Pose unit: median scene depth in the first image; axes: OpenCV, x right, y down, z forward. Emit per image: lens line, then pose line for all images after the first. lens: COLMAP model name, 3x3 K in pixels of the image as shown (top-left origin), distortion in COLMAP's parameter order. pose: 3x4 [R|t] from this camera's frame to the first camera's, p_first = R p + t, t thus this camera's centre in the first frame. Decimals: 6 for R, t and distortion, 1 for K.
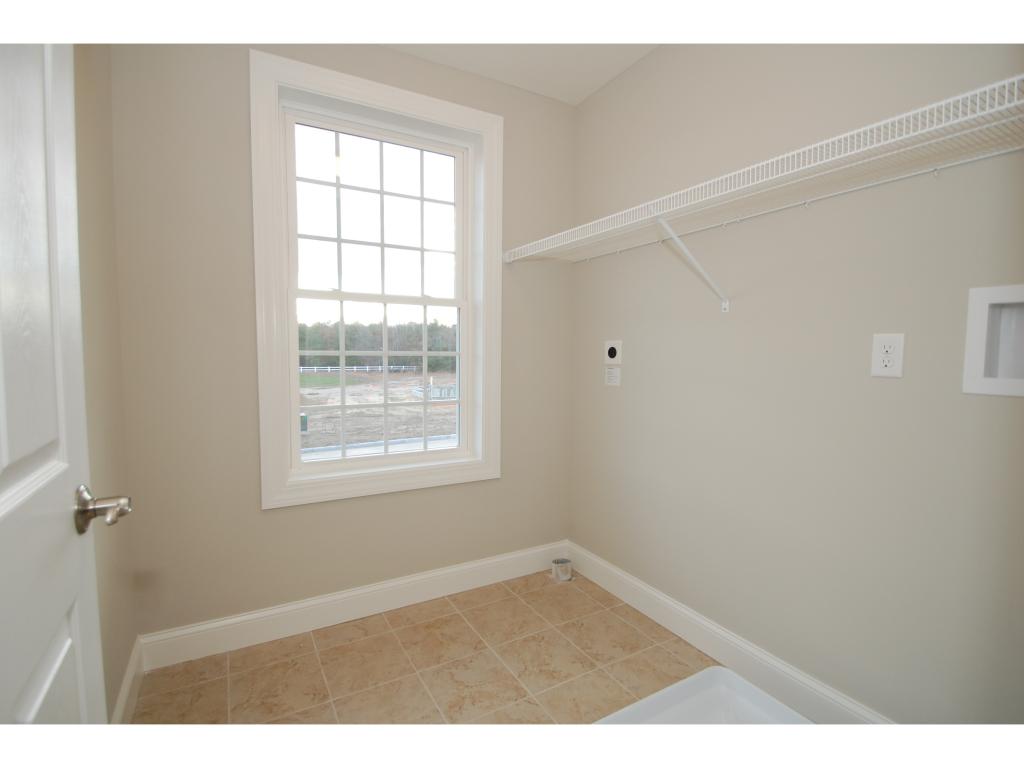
lens RADIAL K [[701.3, 0, 511.9], [0, 701.3, 428.5], [0, 0, 1]] dist [0.004124, -0.002392]
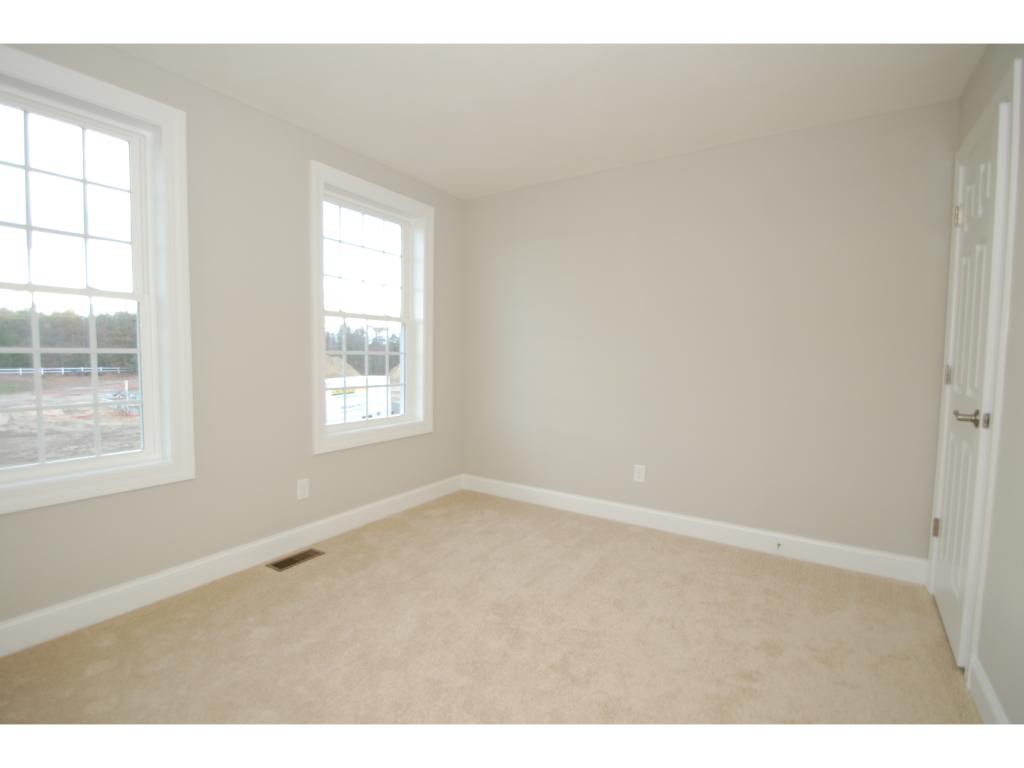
lens RADIAL K [[701.3, 0, 511.9], [0, 701.3, 428.5], [0, 0, 1]] dist [0.004124, -0.002392]
pose [[0.878284, -0.049560, 0.475564, -0.101266], [0.047714, 0.998733, 0.015963, 0.007691], [-0.475753, 0.008671, 0.879536, -0.078070]]
